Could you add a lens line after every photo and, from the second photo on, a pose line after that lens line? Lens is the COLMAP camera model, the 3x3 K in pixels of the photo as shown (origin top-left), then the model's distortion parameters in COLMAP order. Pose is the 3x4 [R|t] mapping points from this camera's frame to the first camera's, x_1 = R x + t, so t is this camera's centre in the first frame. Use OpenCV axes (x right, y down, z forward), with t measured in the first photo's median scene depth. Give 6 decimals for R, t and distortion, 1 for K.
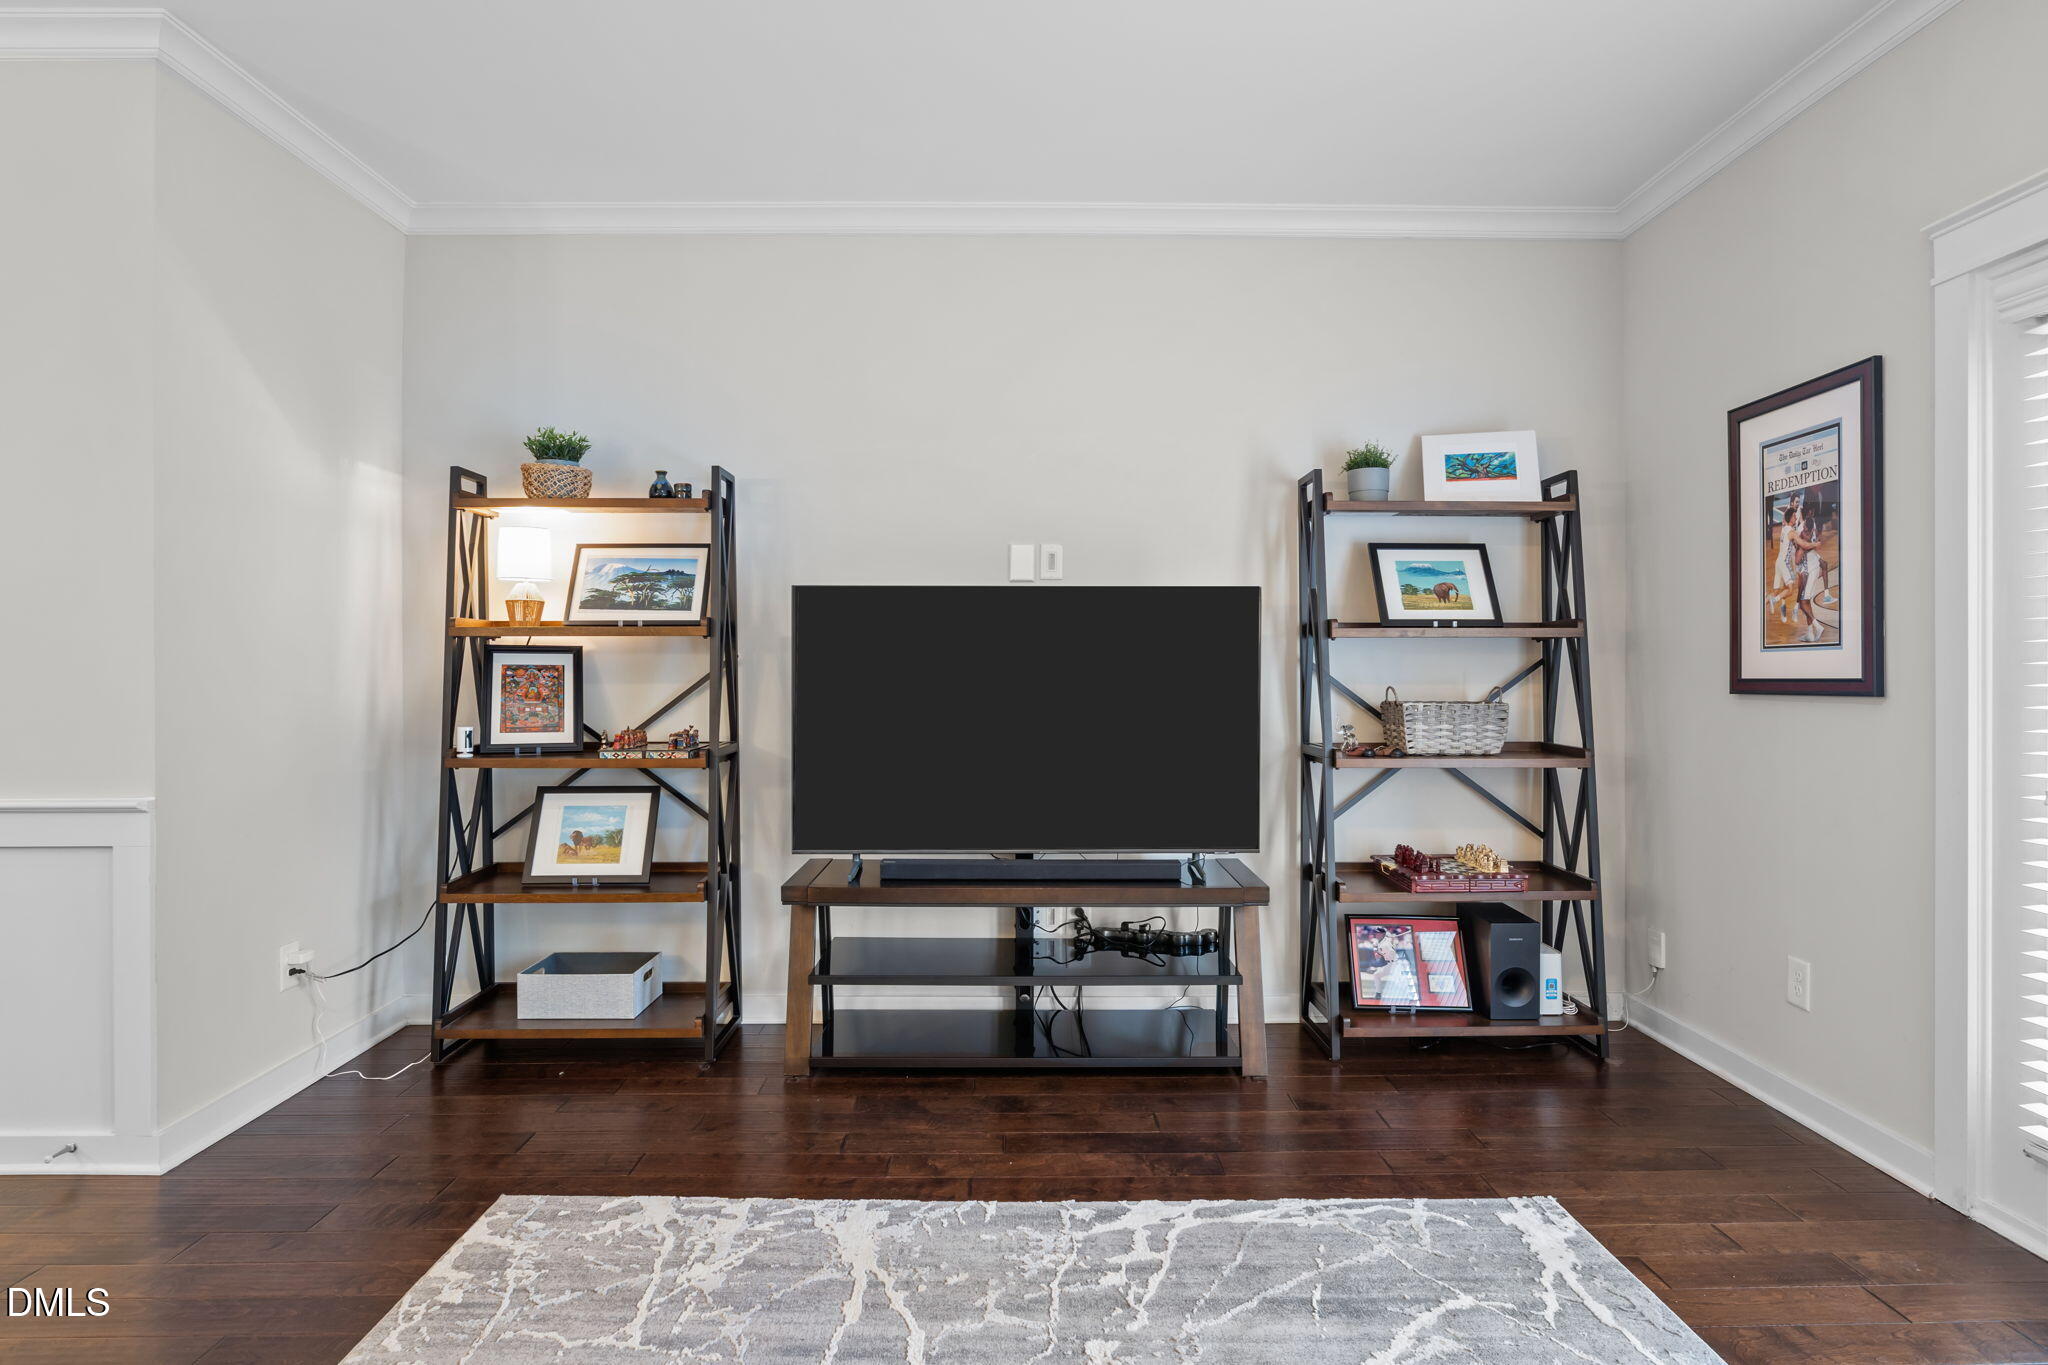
lens RADIAL K [[1124.2, 0, 1026.0], [0, 1124.2, 668.9], [0, 0, 1]] dist [-0.005499, -0.000525]
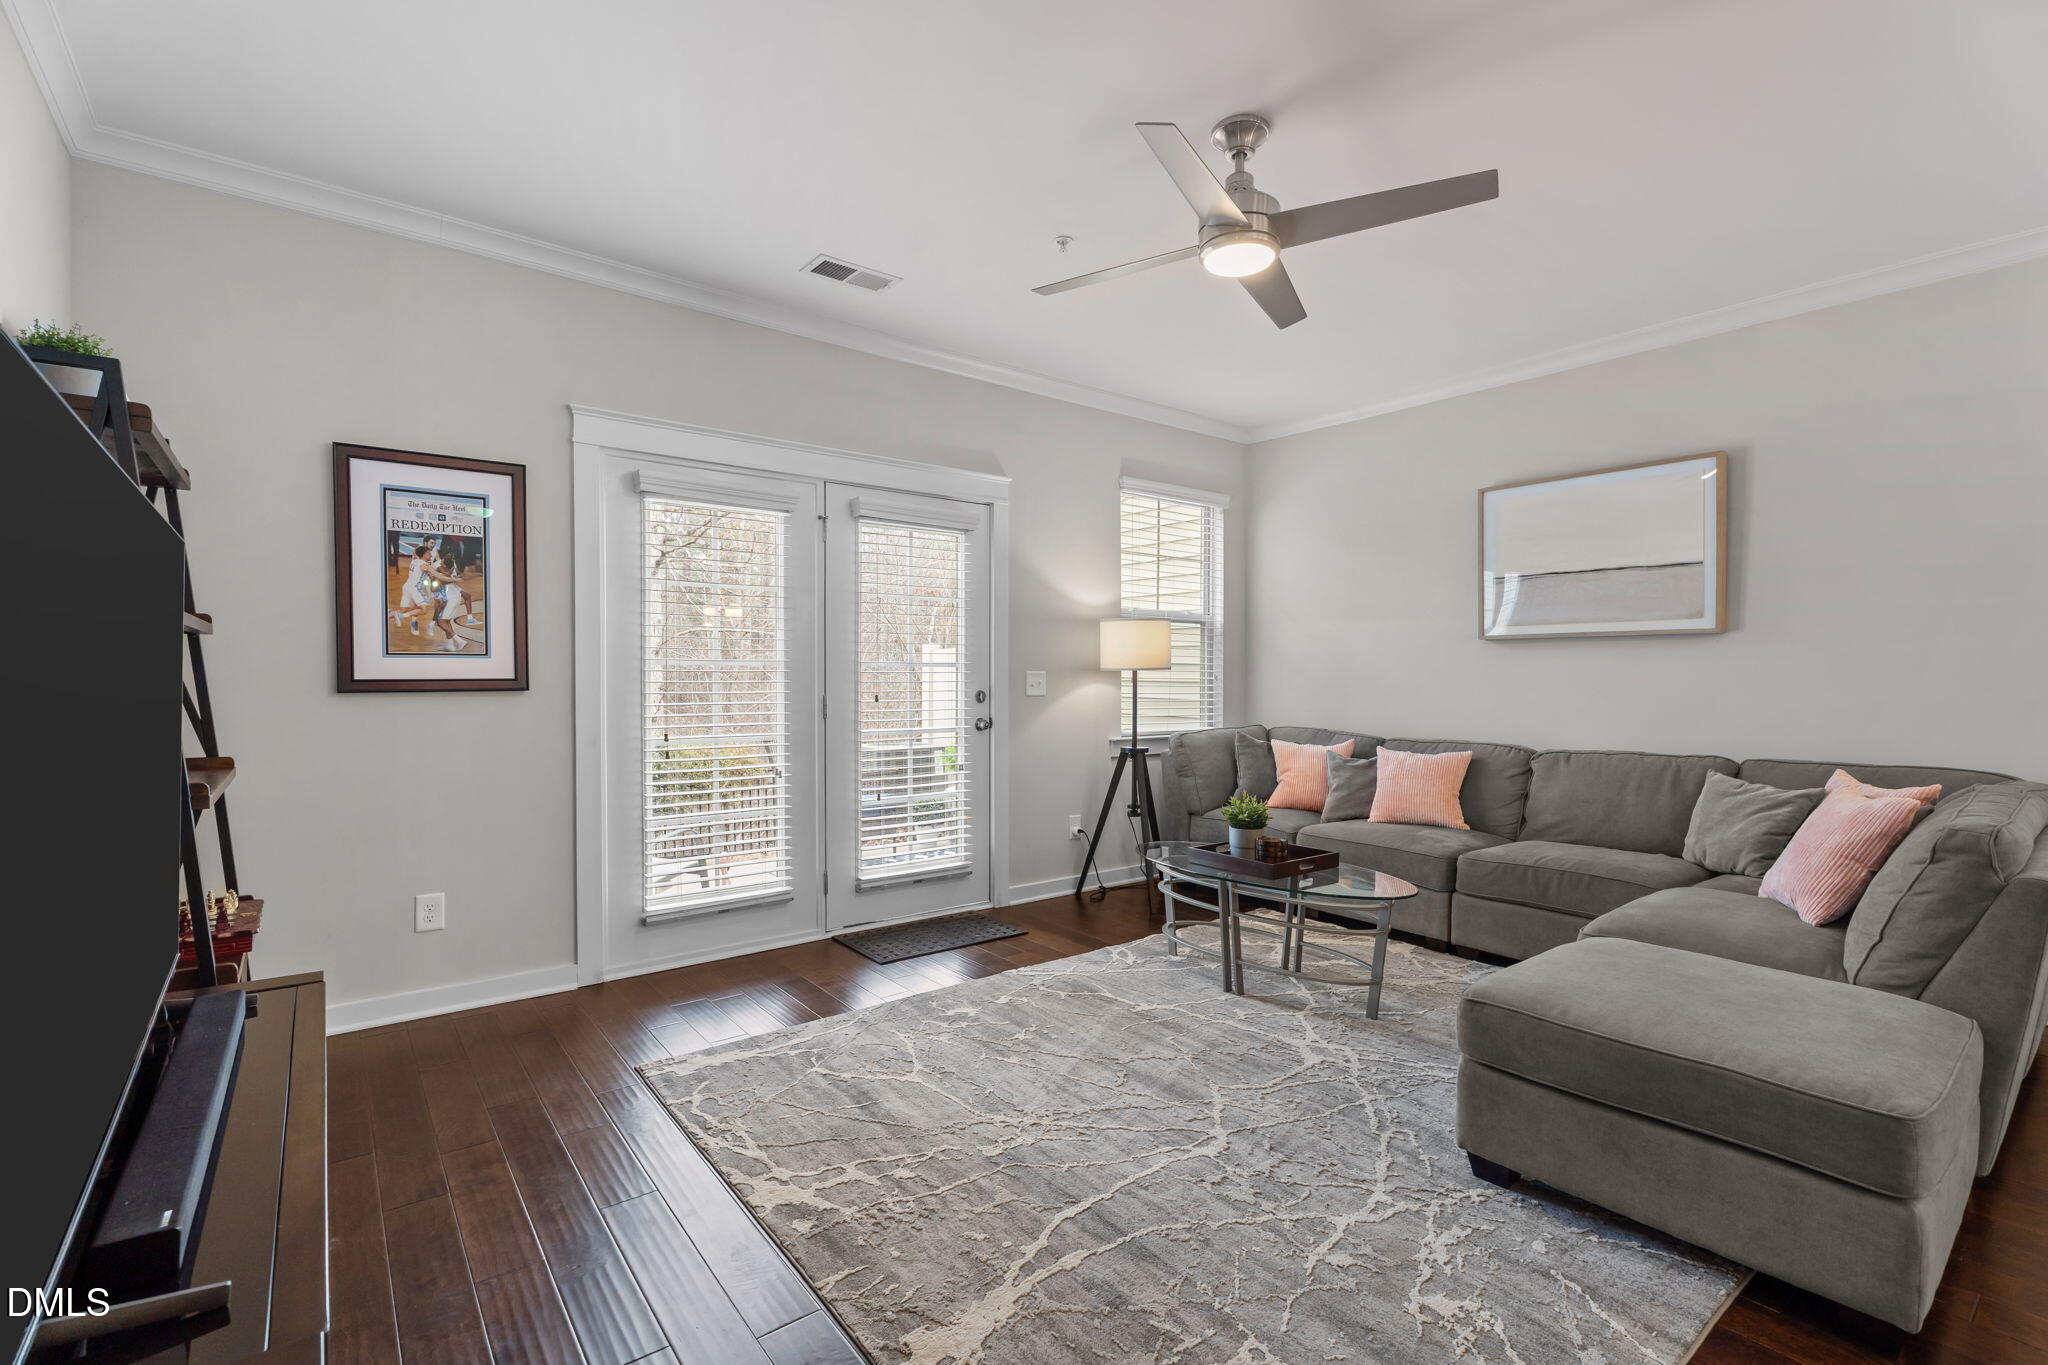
lens RADIAL K [[896.7, 0, 1033.4], [0, 896.7, 684.1], [0, 0, 1]] dist [0.016647, -0.000533]
pose [[-0.602699, -0.012777, 0.797866, -0.579633], [-0.003577, 0.999905, 0.013310, -0.001918], [-0.797961, 0.005168, -0.602687, 1.090554]]
